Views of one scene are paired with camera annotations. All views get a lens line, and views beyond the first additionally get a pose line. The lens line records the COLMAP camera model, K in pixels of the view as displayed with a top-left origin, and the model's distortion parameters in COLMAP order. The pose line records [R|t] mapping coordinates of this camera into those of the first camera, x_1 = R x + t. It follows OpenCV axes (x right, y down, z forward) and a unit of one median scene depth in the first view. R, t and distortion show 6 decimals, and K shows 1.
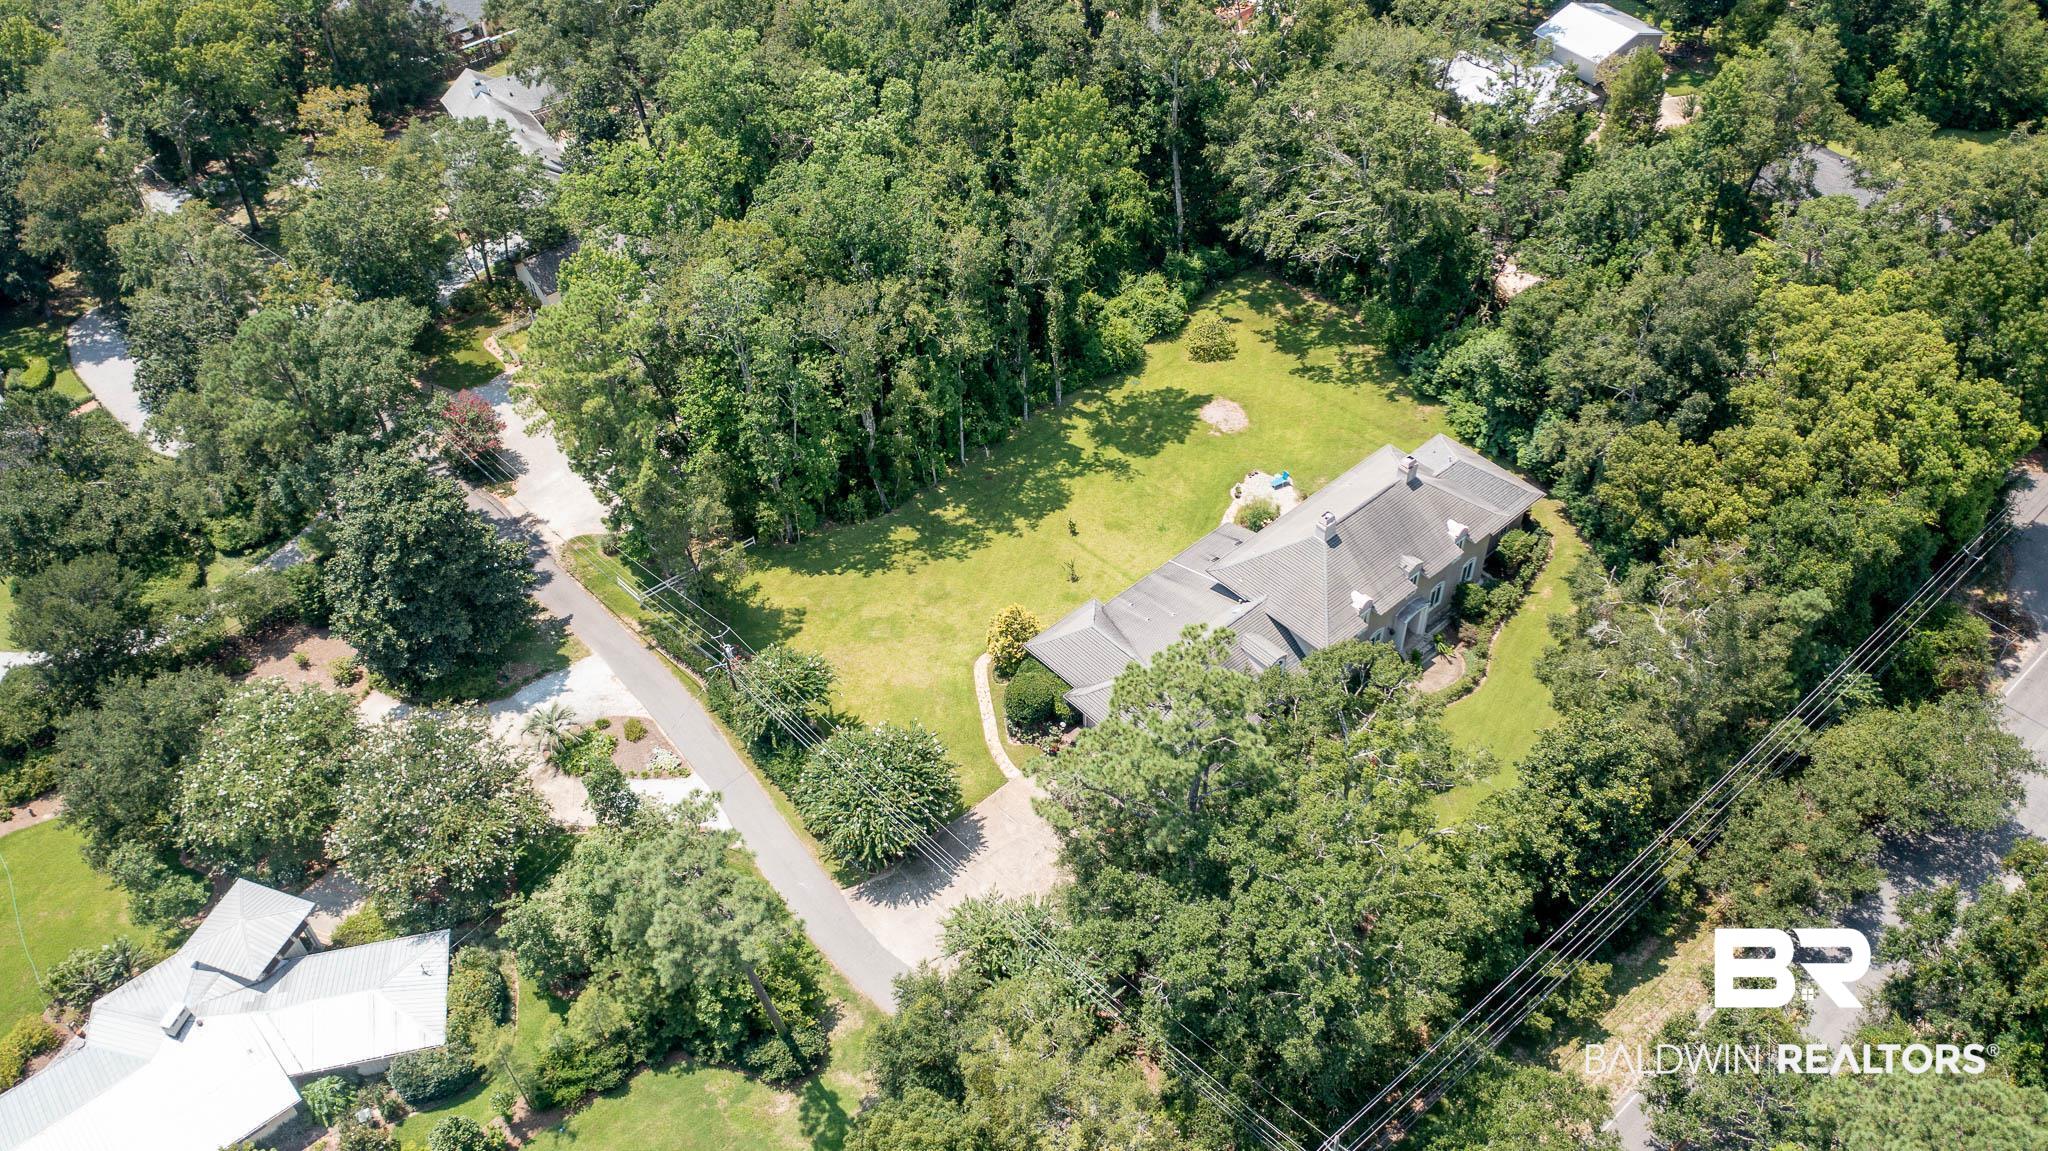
lens RADIAL K [[1623.4, 0, 1024.0], [0, 1623.4, 575.5], [0, 0, 1]] dist [-0.002941, 0.001734]
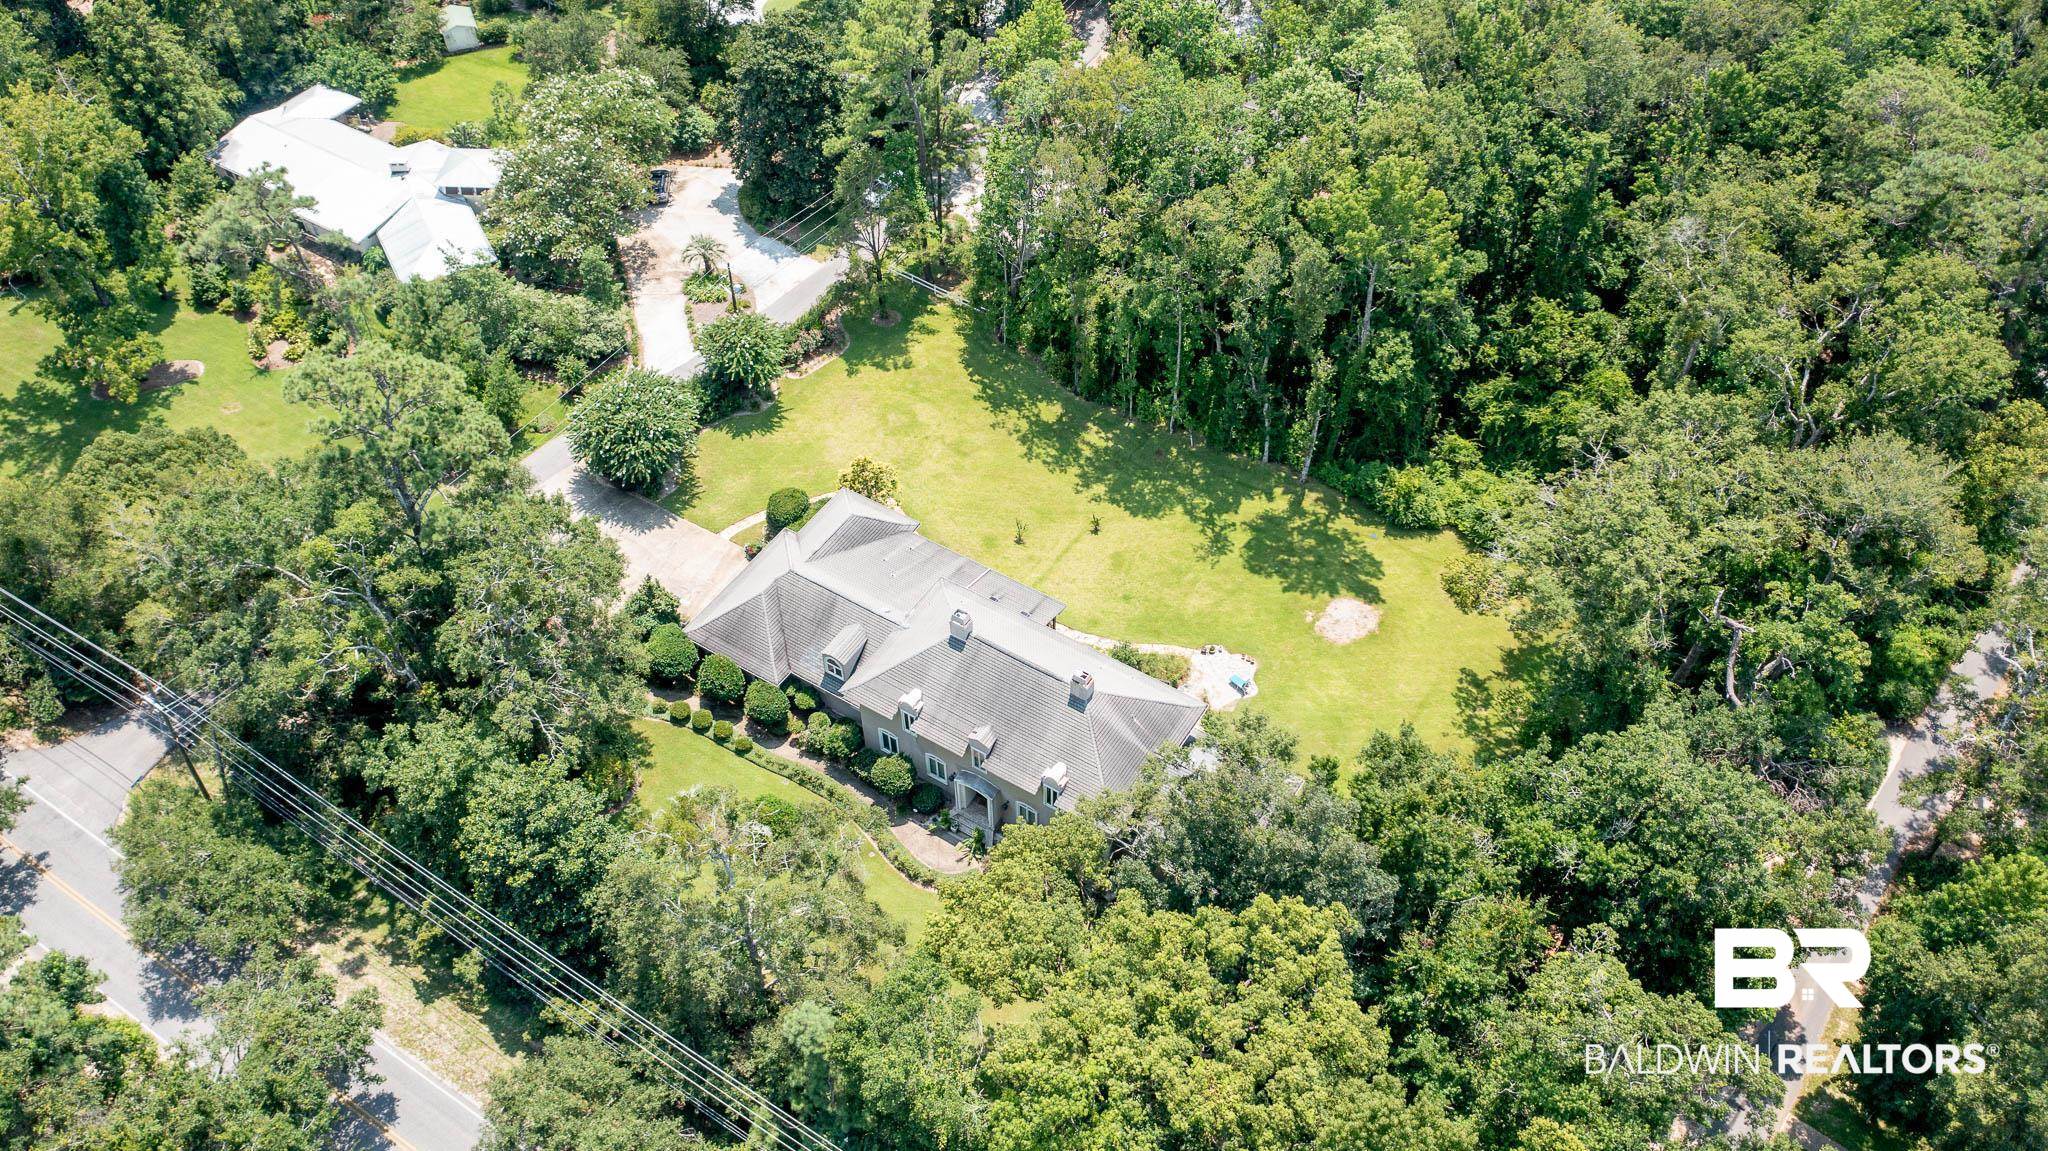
lens RADIAL K [[1623.4, 0, 1024.0], [0, 1623.4, 575.5], [0, 0, 1]] dist [-0.002941, 0.001734]
pose [[0.276576, 0.737636, -0.615954, 0.608751], [-0.670838, 0.607140, 0.425860, -0.377323], [0.688100, 0.295423, 0.662754, 0.356287]]
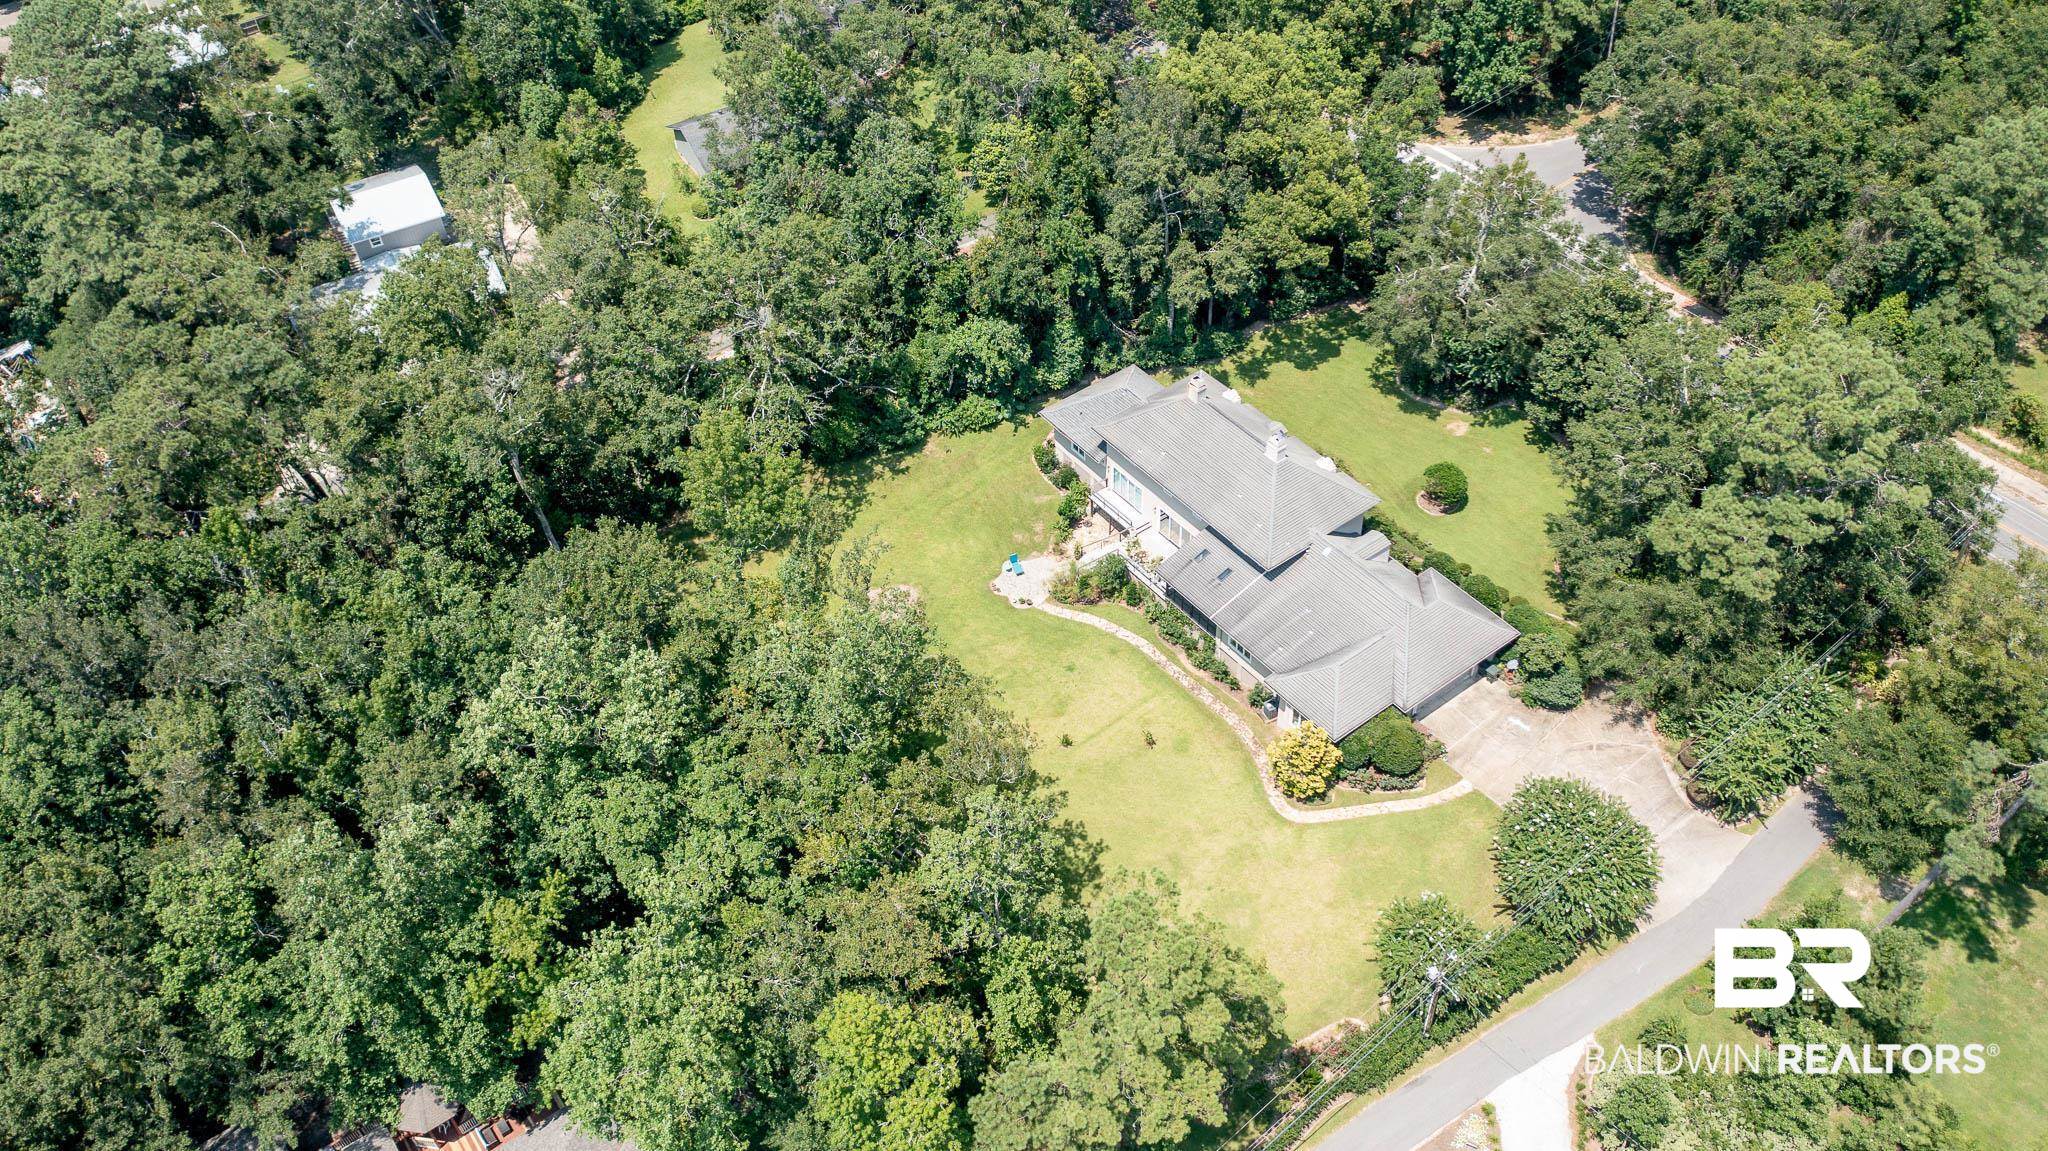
lens RADIAL K [[1623.4, 0, 1024.0], [0, 1623.4, 575.5], [0, 0, 1]] dist [-0.002941, 0.001734]
pose [[0.080283, -0.685048, 0.724061, -0.539775], [0.723943, 0.539398, 0.430065, -0.465629], [-0.685173, 0.489651, 0.539240, 0.493149]]
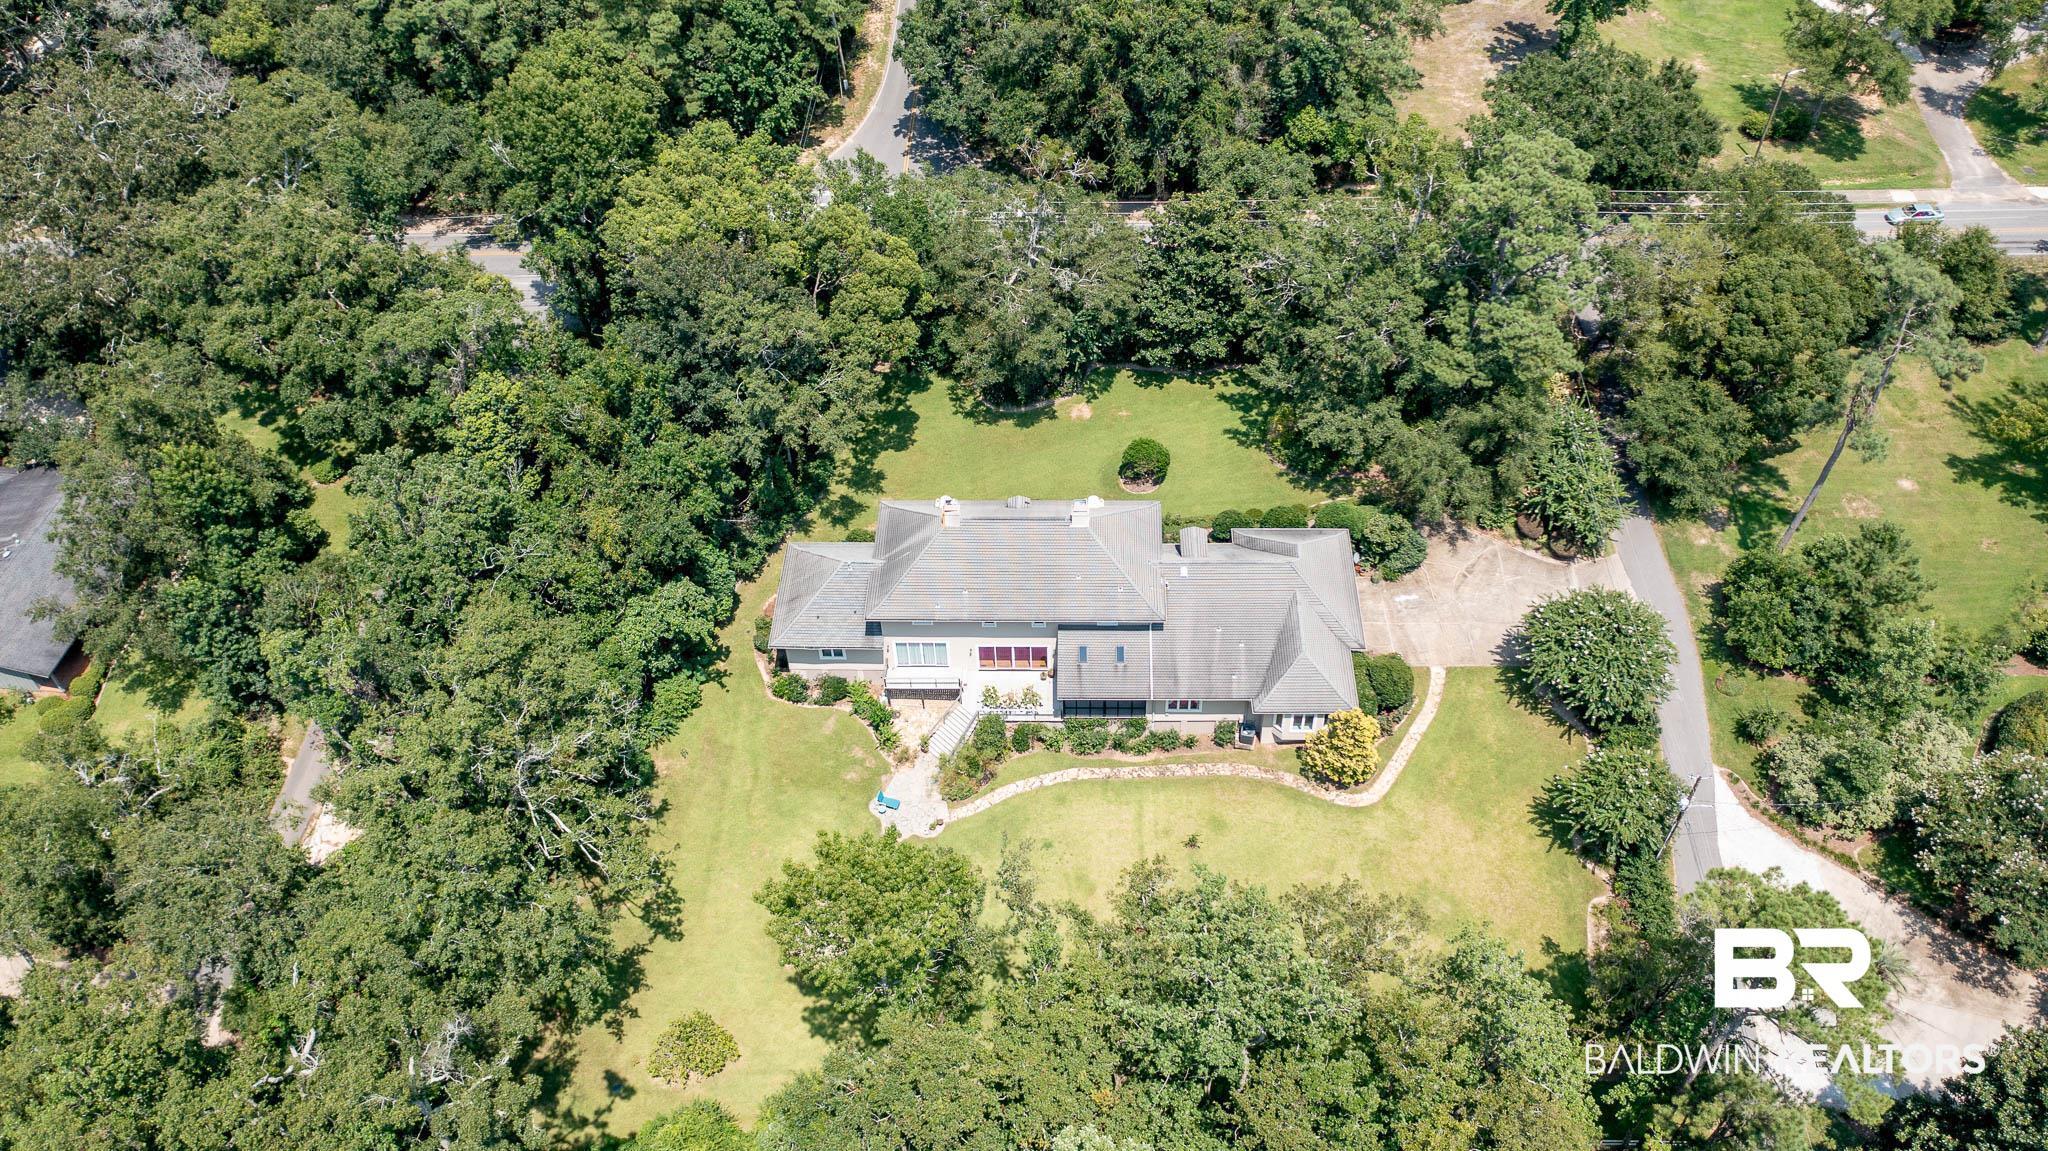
lens RADIAL K [[1623.4, 0, 1024.0], [0, 1623.4, 575.5], [0, 0, 1]] dist [-0.002941, 0.001734]
pose [[-0.730634, -0.461492, 0.503189, -0.250597], [0.513806, 0.113710, 0.850338, -0.733540], [-0.449642, 0.879827, 0.154037, 0.753989]]
